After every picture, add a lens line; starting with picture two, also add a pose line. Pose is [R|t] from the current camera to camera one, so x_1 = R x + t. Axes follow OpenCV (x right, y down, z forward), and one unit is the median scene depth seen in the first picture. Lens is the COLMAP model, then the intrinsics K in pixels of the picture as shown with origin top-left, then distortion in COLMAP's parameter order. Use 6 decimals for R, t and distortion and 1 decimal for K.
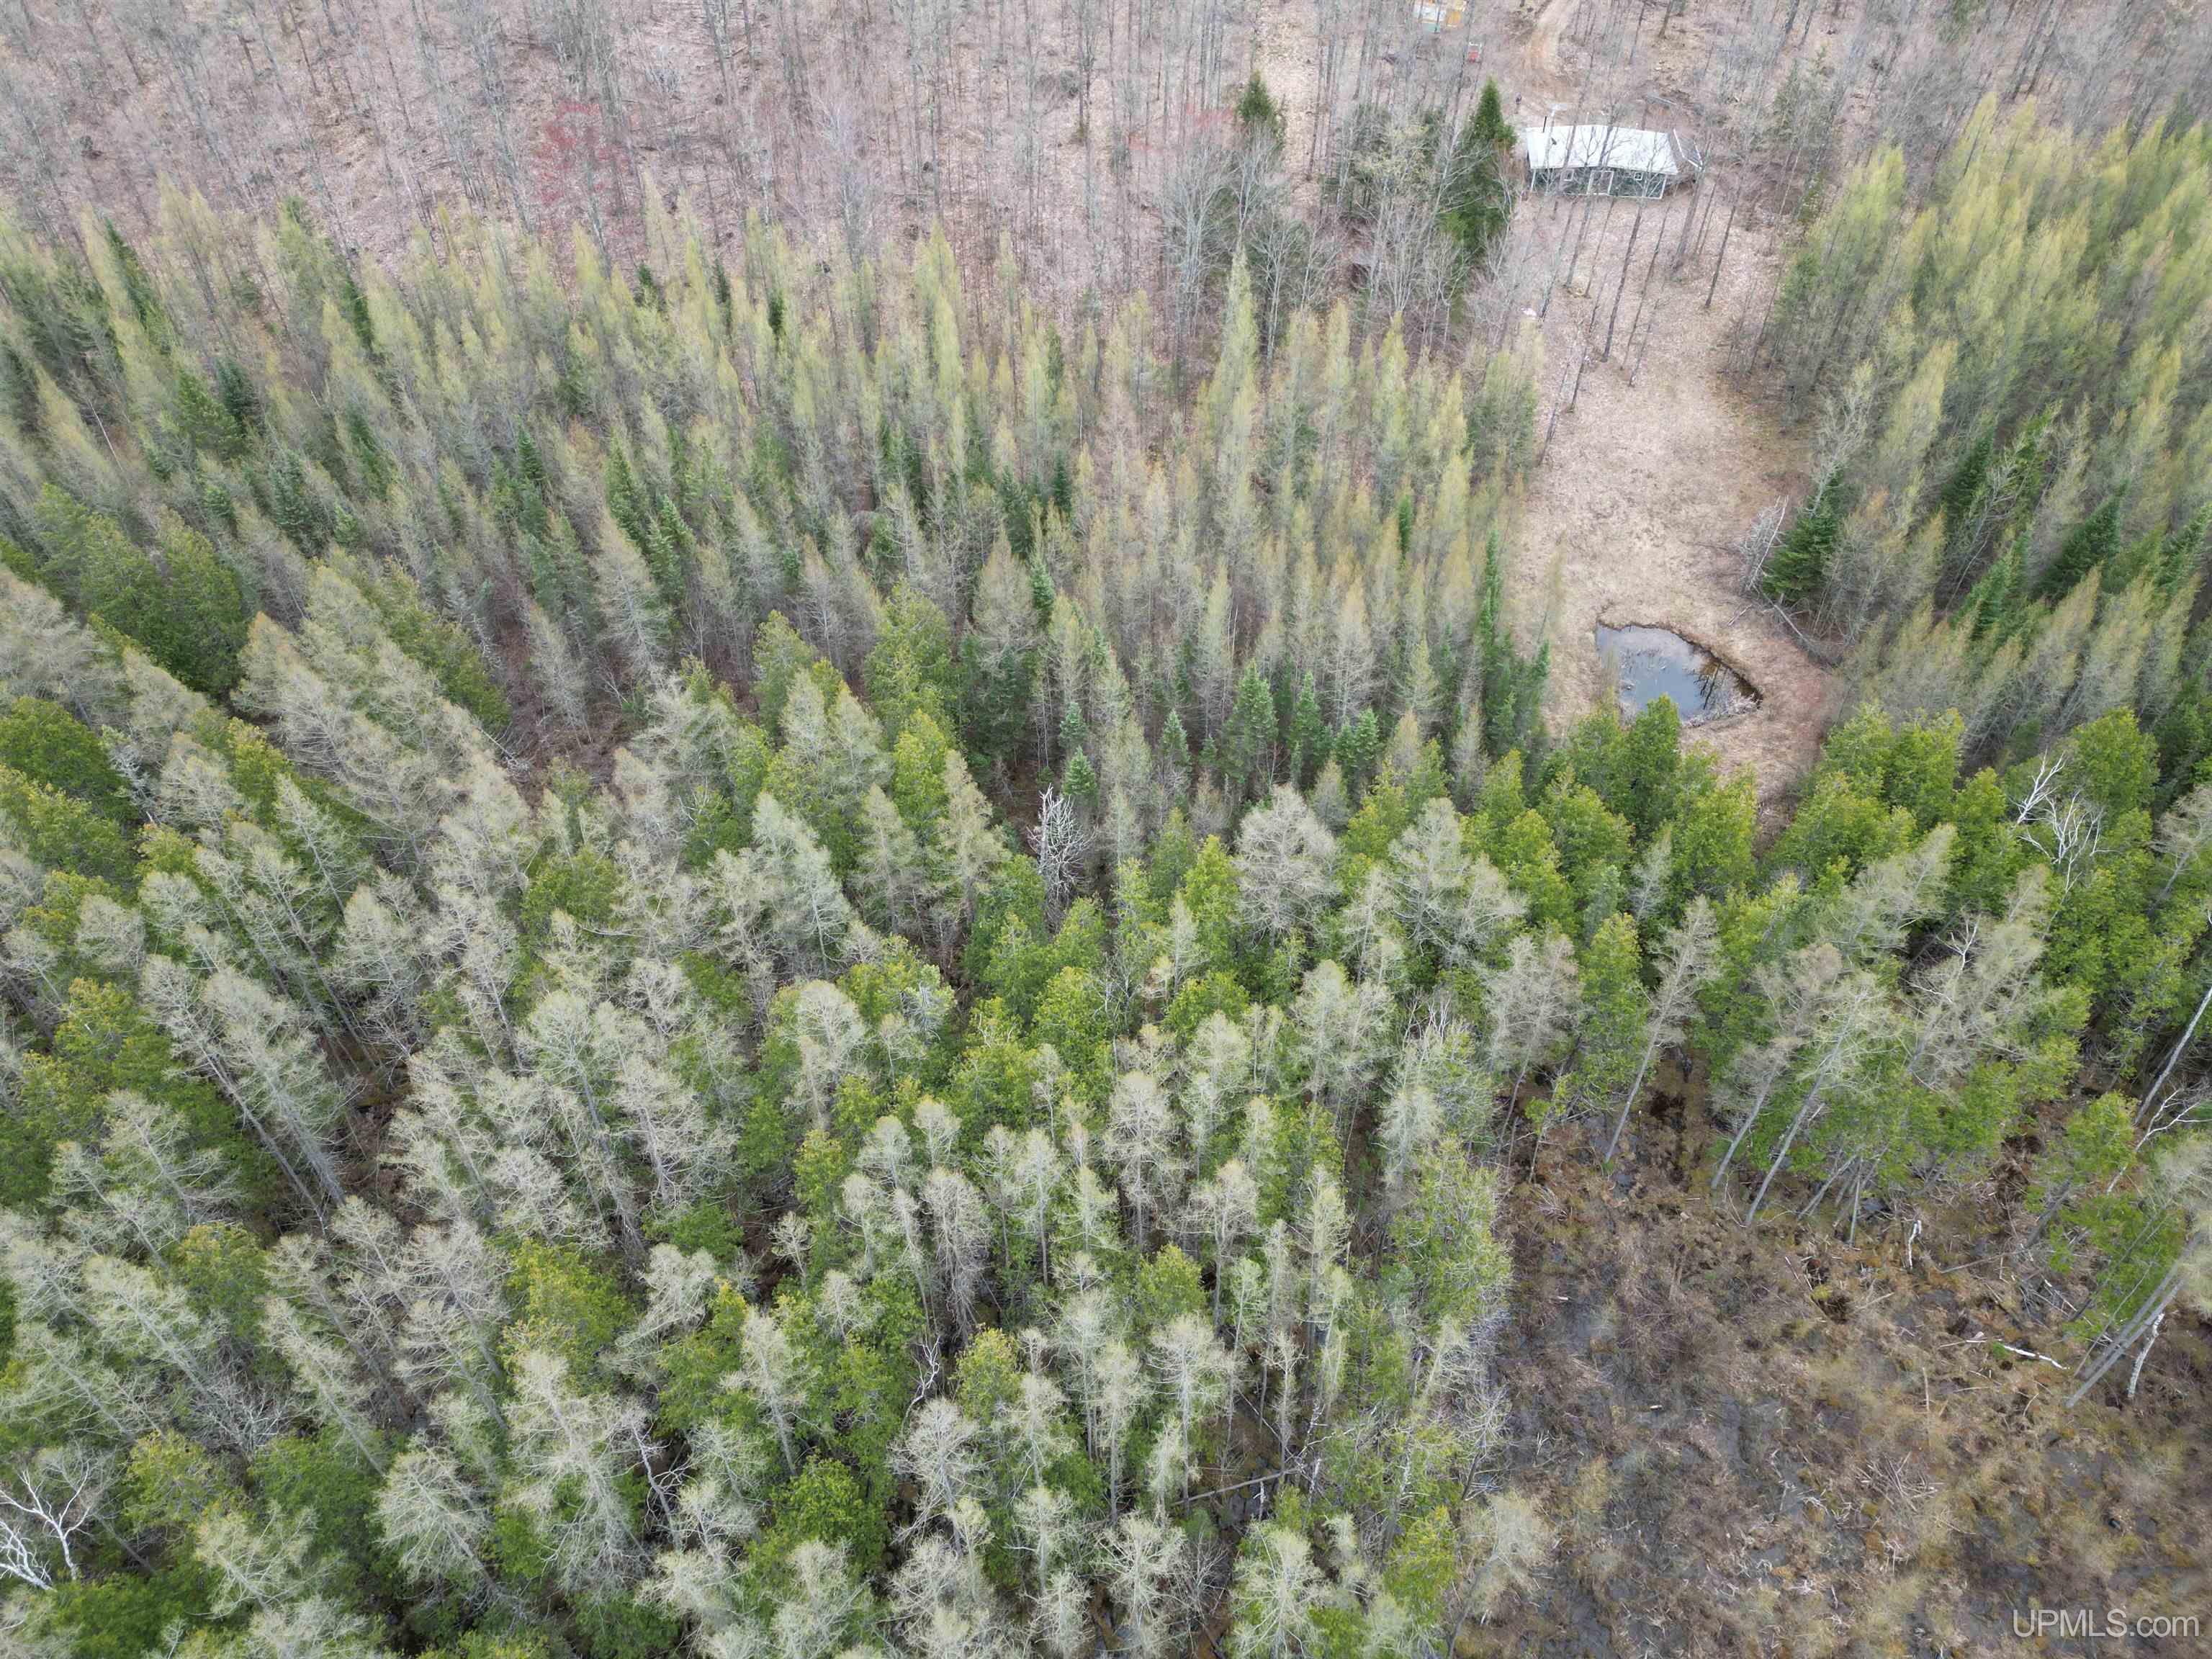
lens RADIAL K [[1531.0, 0, 1137.3], [0, 1531.0, 822.4], [0, 0, 1]] dist [0.103239, -0.122064]
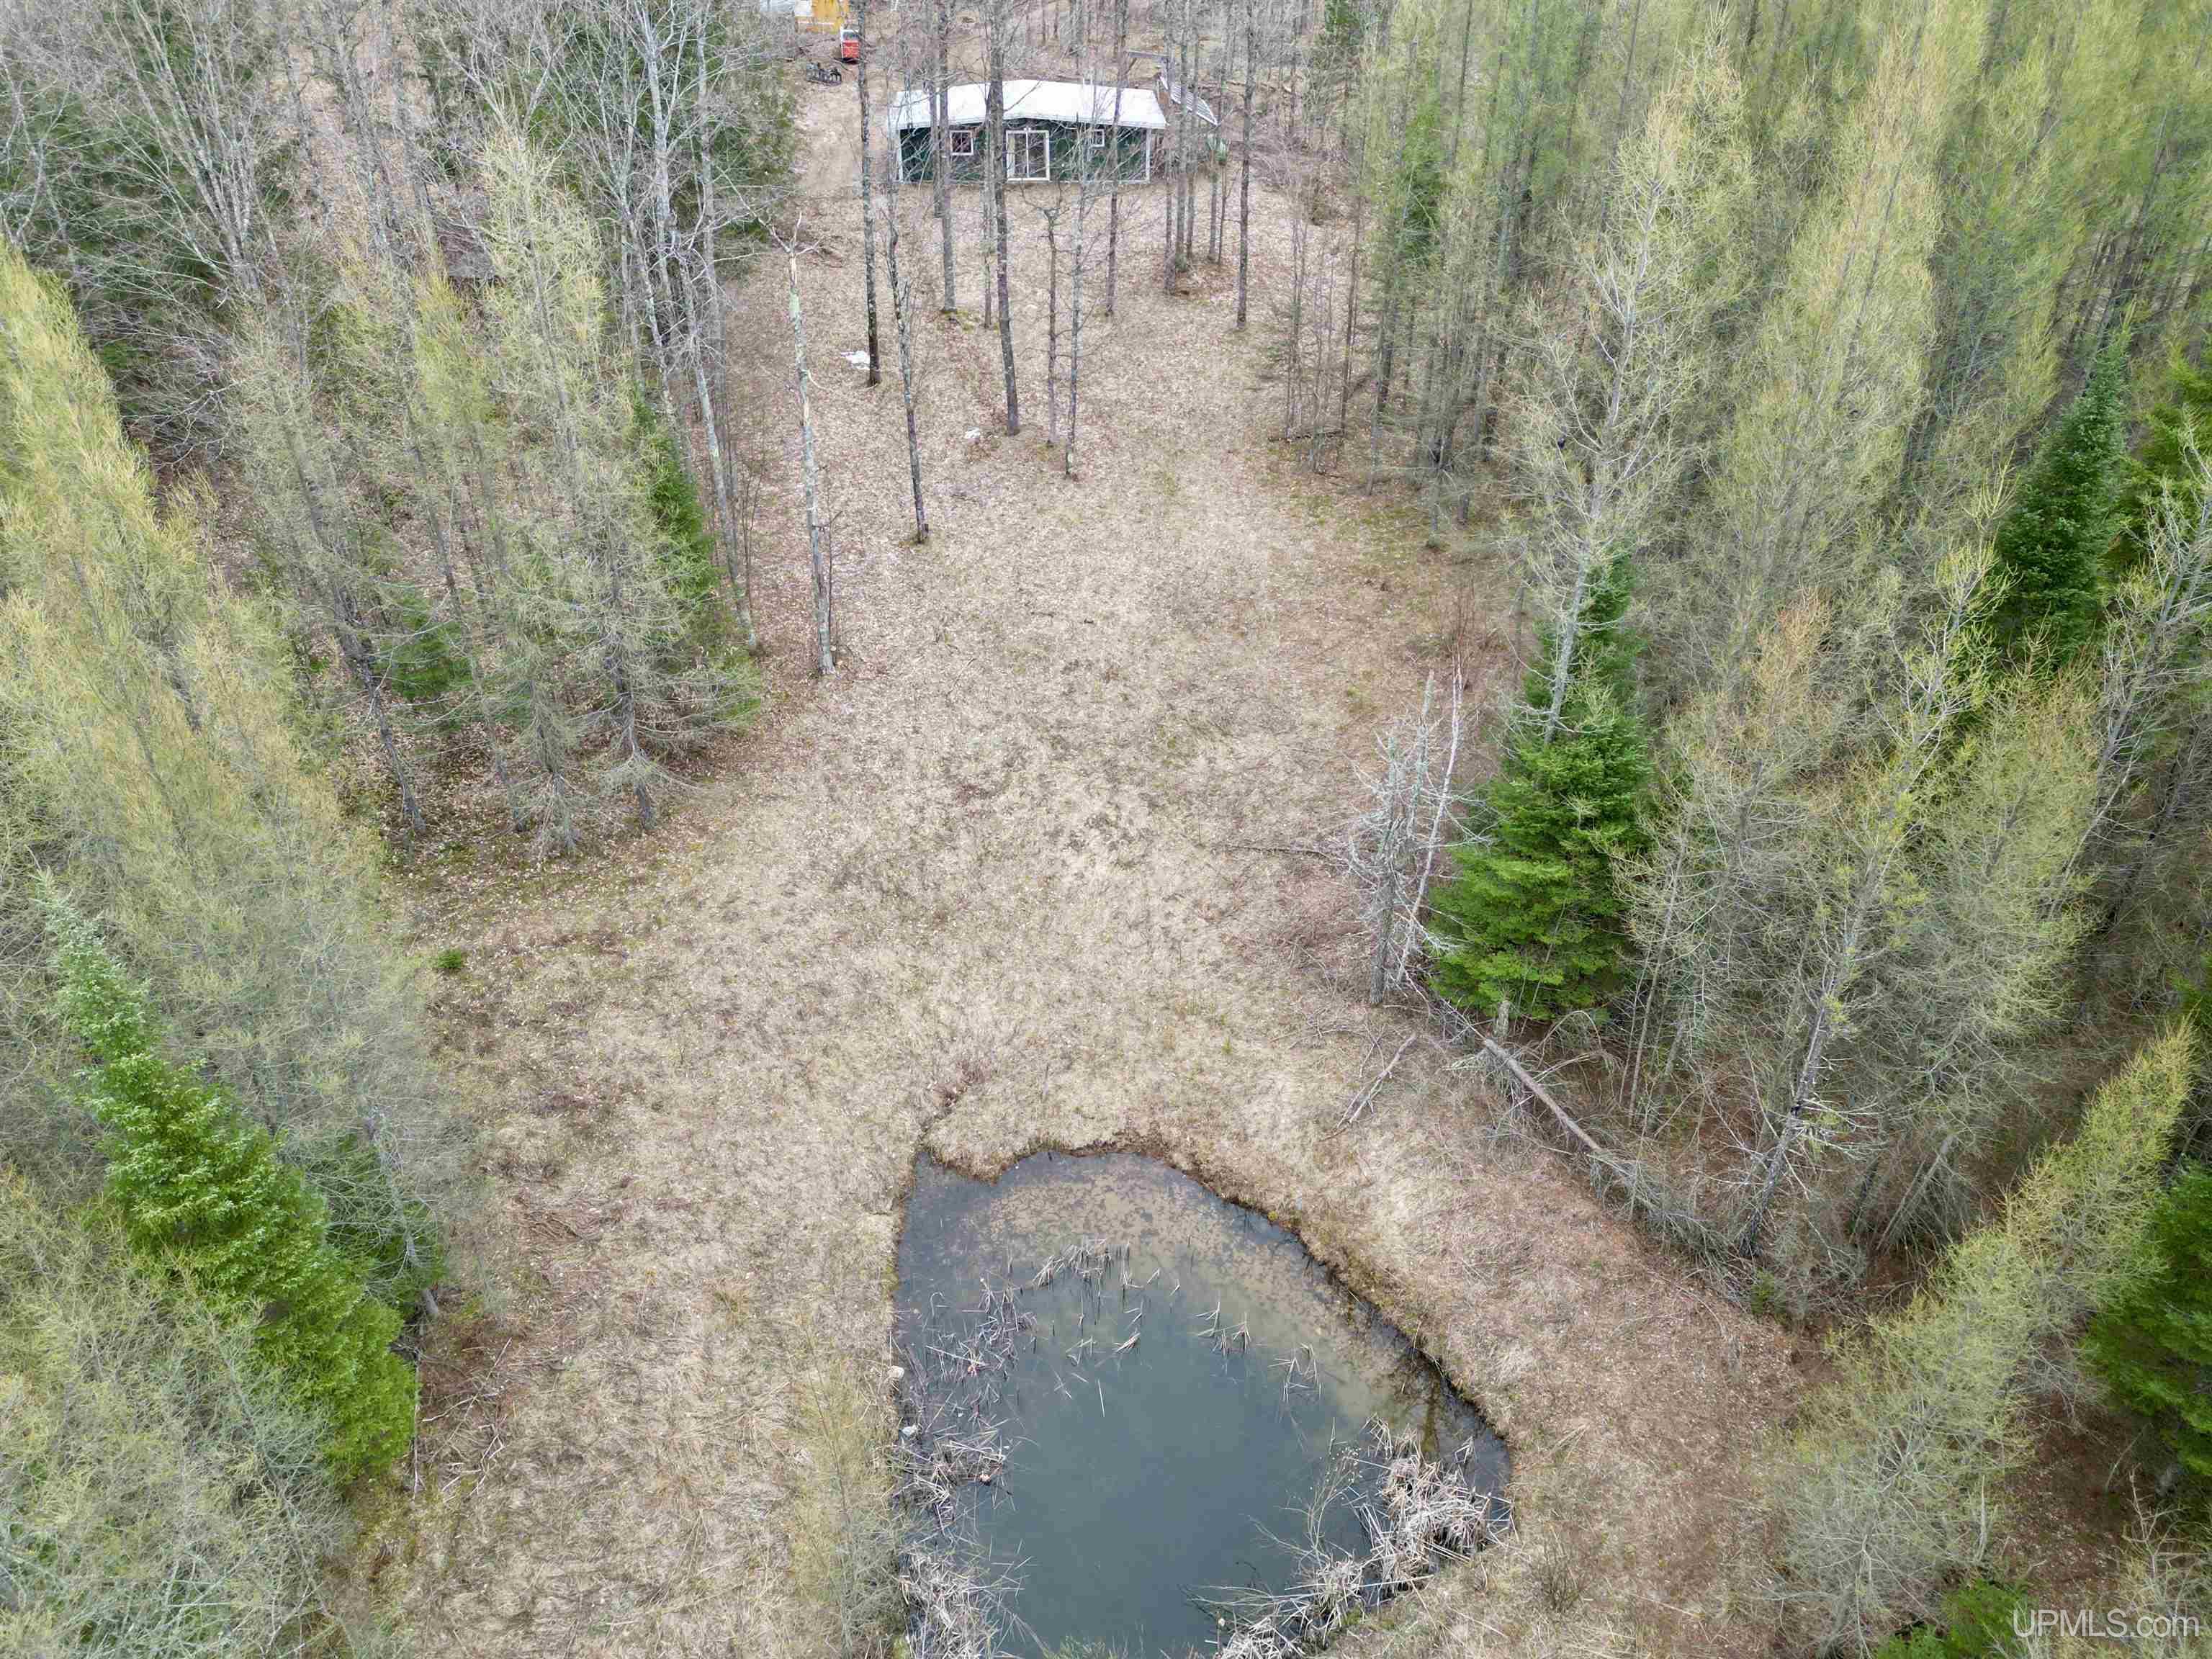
lens RADIAL K [[1531.0, 0, 1137.3], [0, 1531.0, 822.4], [0, 0, 1]] dist [0.103239, -0.122064]
pose [[0.981734, -0.104456, 0.159022, 0.296797], [0.132140, 0.975681, -0.174888, -0.134067], [-0.136886, 0.192707, 0.971662, 0.702602]]
